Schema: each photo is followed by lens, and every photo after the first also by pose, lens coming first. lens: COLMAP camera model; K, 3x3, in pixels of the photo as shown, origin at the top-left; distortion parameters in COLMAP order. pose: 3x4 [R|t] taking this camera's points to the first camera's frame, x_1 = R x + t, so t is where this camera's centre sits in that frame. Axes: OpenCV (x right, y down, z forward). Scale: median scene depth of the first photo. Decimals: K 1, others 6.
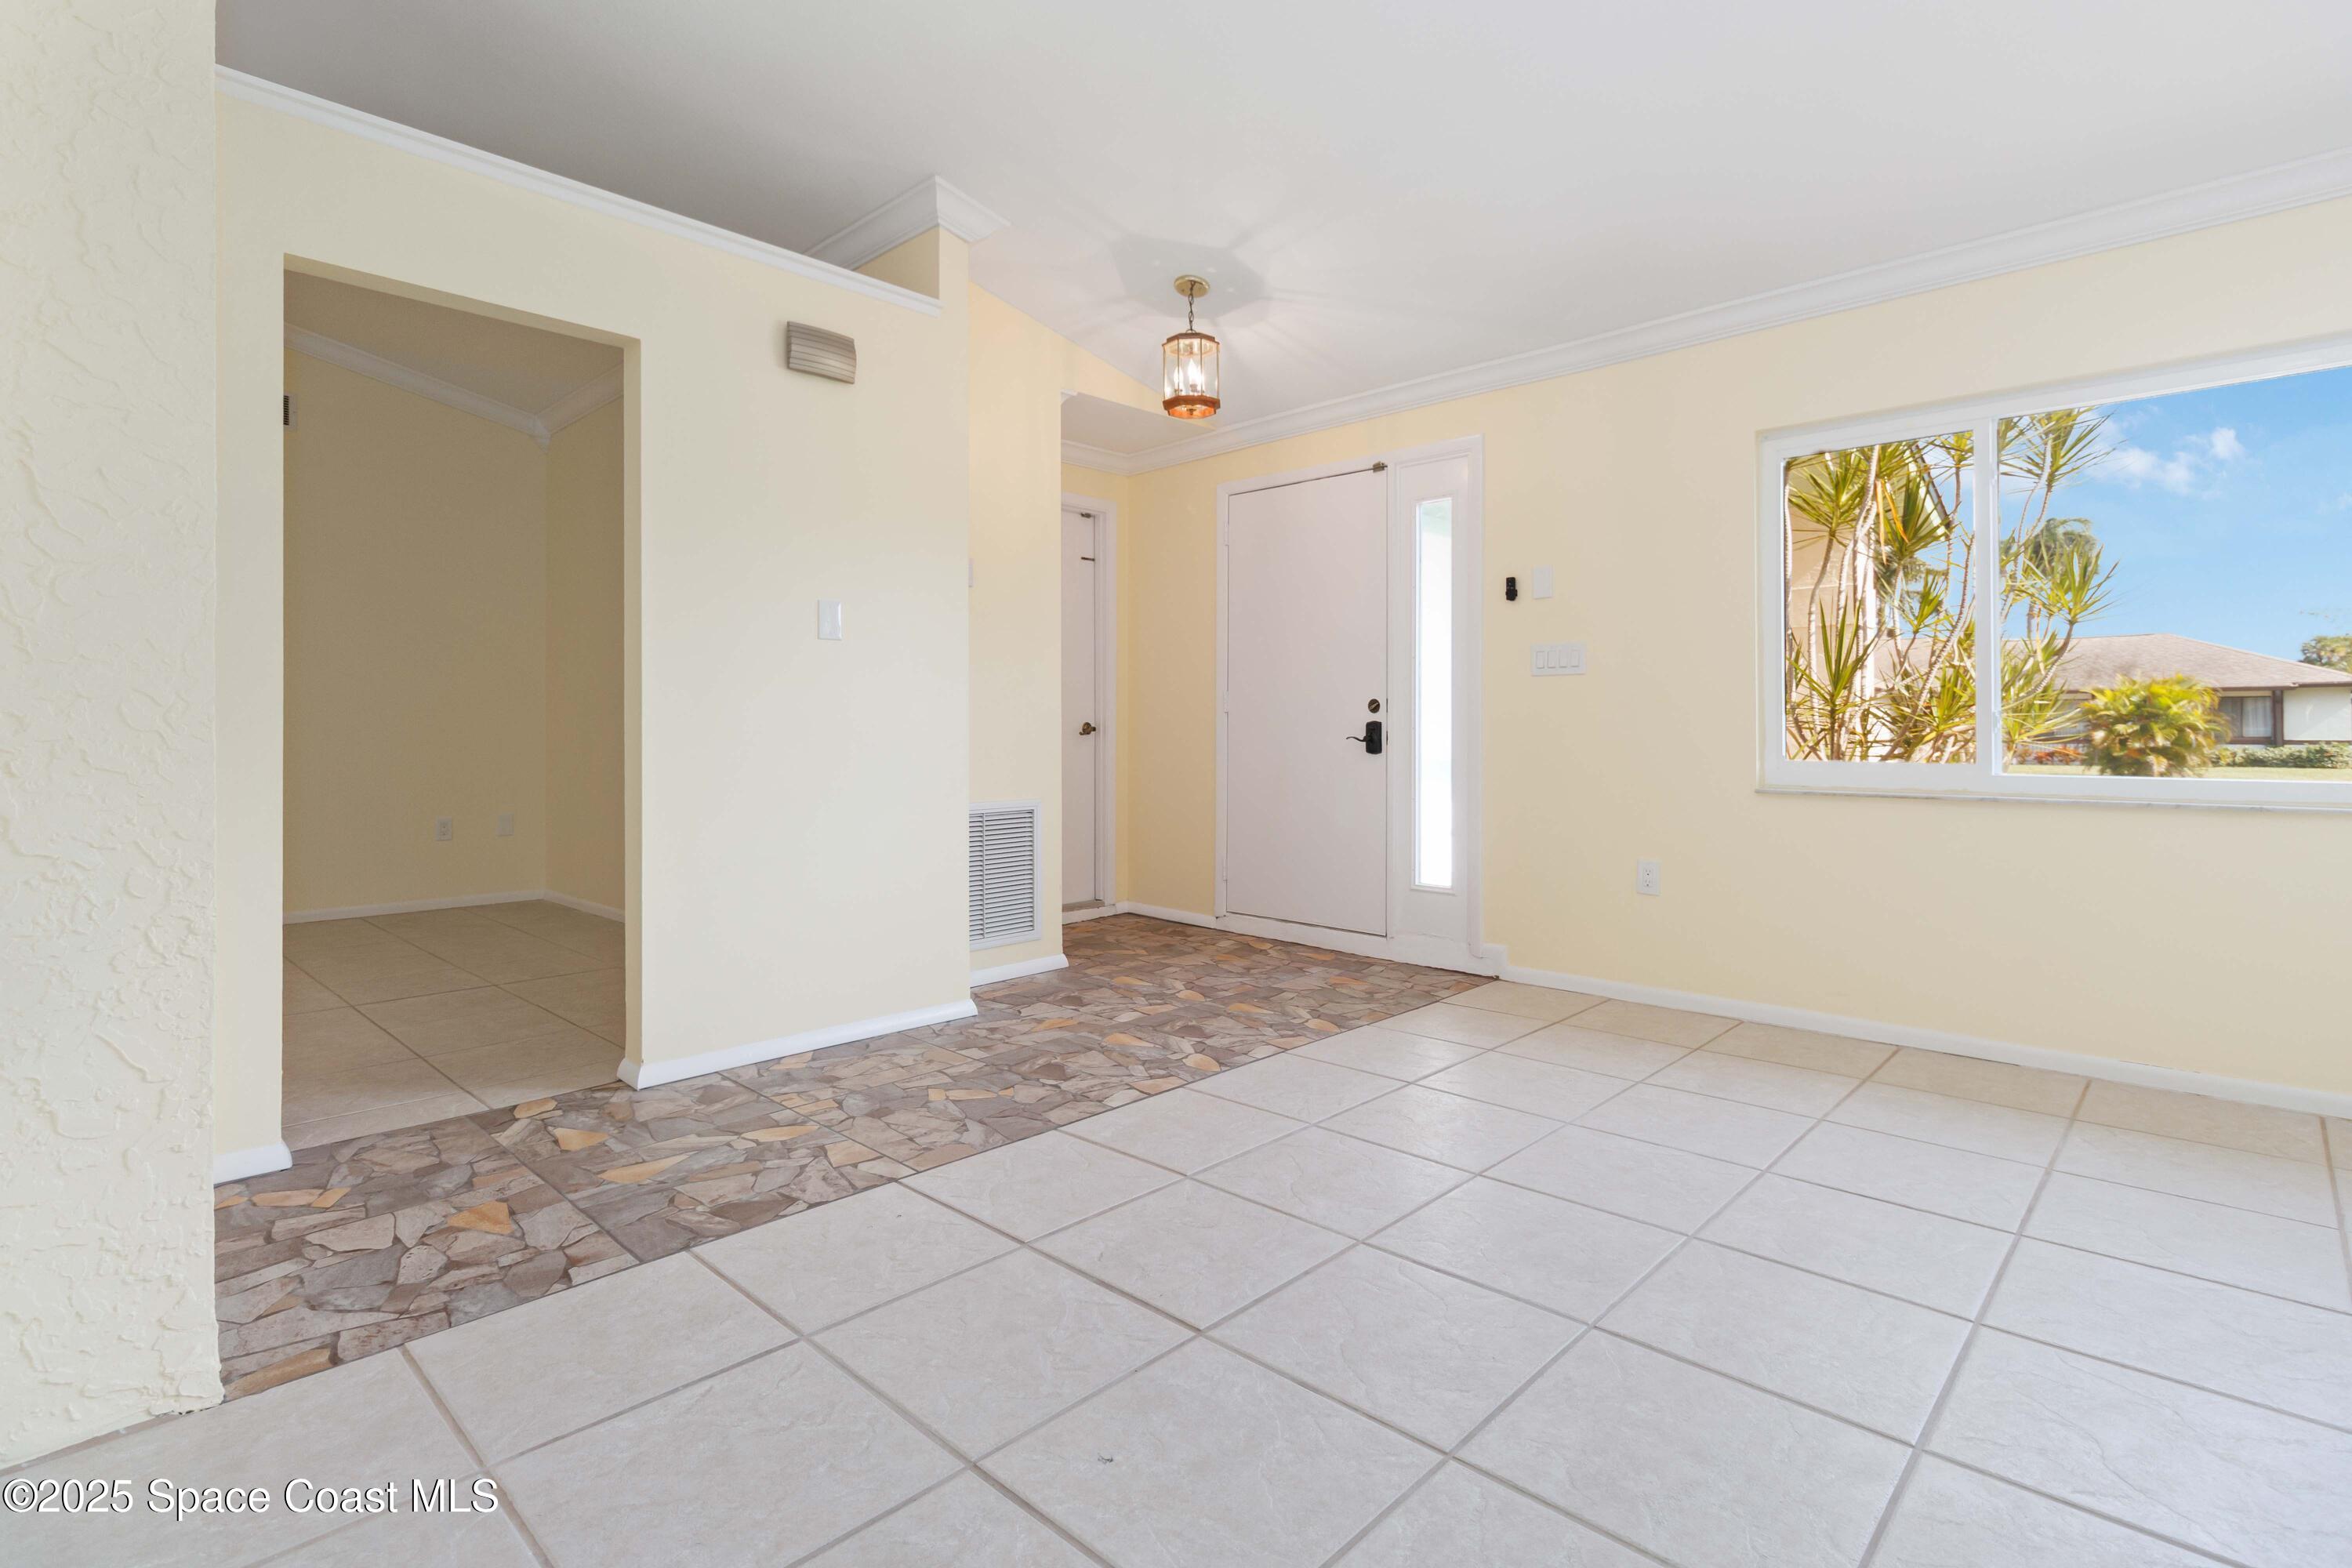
lens RADIAL K [[1132.2, 0, 1169.2], [0, 1132.2, 716.8], [0, 0, 1]] dist [0.002746, 0.000743]
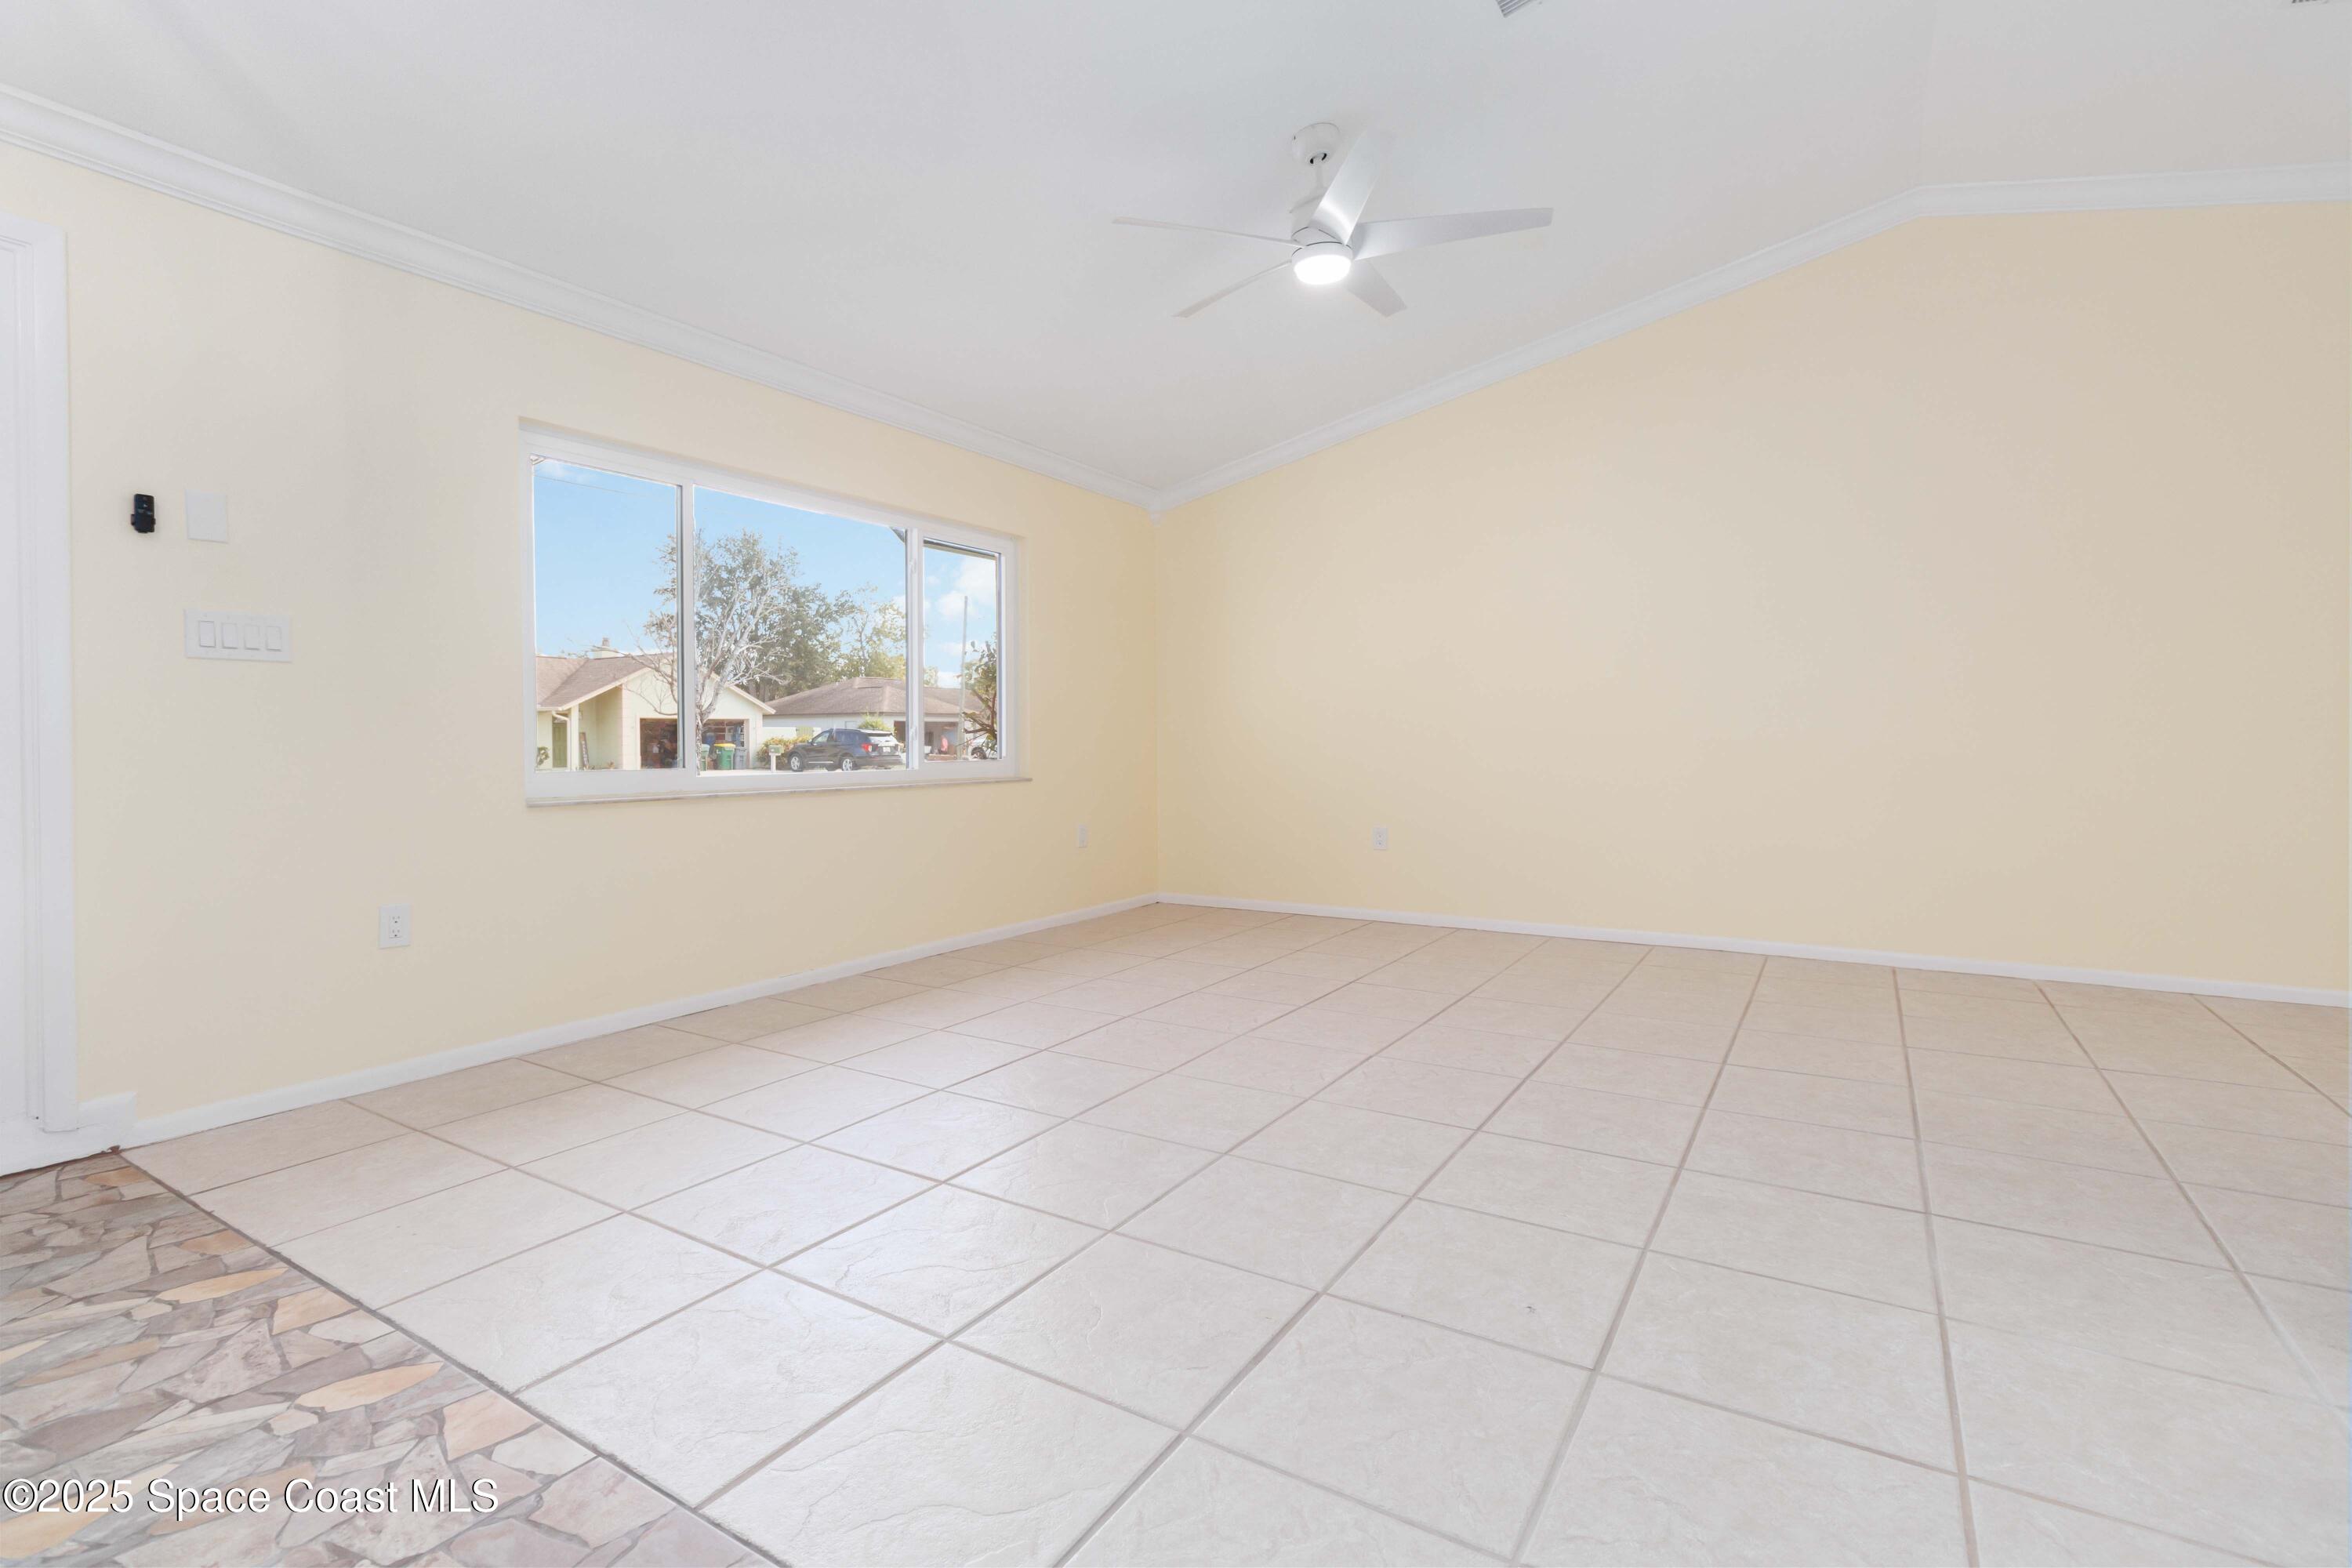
lens RADIAL K [[1096.6, 0, 1175.8], [0, 1096.6, 749.6], [0, 0, 1]] dist [-0.000716, 0.000754]
pose [[-0.206957, -0.007529, 0.978321, -0.574343], [-0.005015, 0.999965, 0.006635, 0.013529], [-0.978337, -0.003533, -0.206987, 0.811843]]
